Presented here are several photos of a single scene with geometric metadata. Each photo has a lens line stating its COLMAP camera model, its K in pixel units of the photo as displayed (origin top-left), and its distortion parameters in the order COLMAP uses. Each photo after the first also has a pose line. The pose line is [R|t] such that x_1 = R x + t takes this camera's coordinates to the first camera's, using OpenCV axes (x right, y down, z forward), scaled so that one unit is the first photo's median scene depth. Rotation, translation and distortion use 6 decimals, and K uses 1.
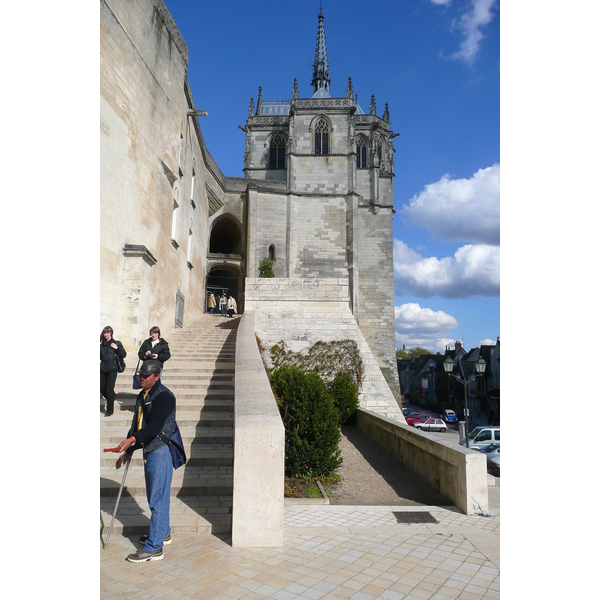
lens RADIAL K [[484.6, 0, 300.3], [0, 484.6, 302.5], [0, 0, 1]] dist [-0.033652, 0.001655]
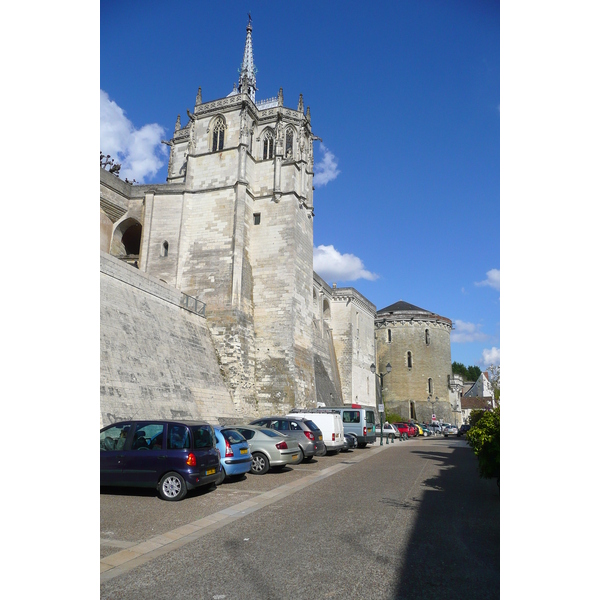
lens RADIAL K [[484.6, 0, 300.8], [0, 484.6, 300.3], [0, 0, 1]] dist [-0.033652, 0.001655]
pose [[0.951363, -0.077224, -0.298238, 0.494207], [0.047896, 0.993378, -0.104433, 0.121723], [0.304328, 0.085070, 0.948761, 0.113128]]
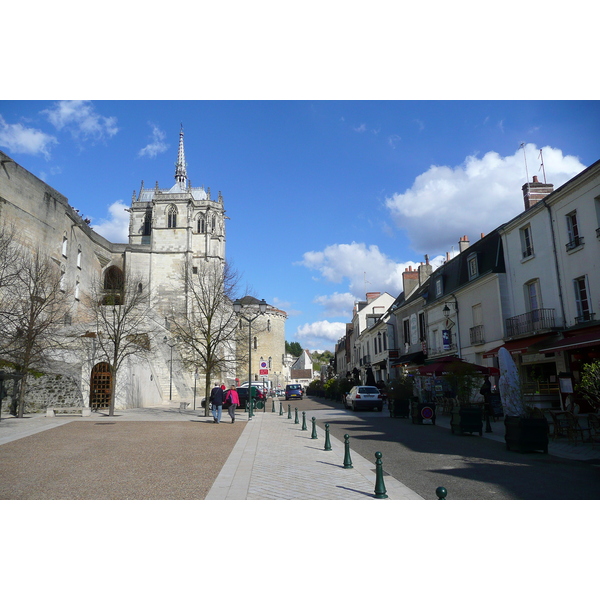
lens RADIAL K [[484.6, 0, 299.9], [0, 484.6, 298.8], [0, 0, 1]] dist [-0.033652, 0.001655]
pose [[0.998179, -0.033119, 0.050422, 0.395970], [0.035008, 0.998700, -0.037045, 0.016506], [-0.049129, 0.038742, 0.998041, -0.683177]]
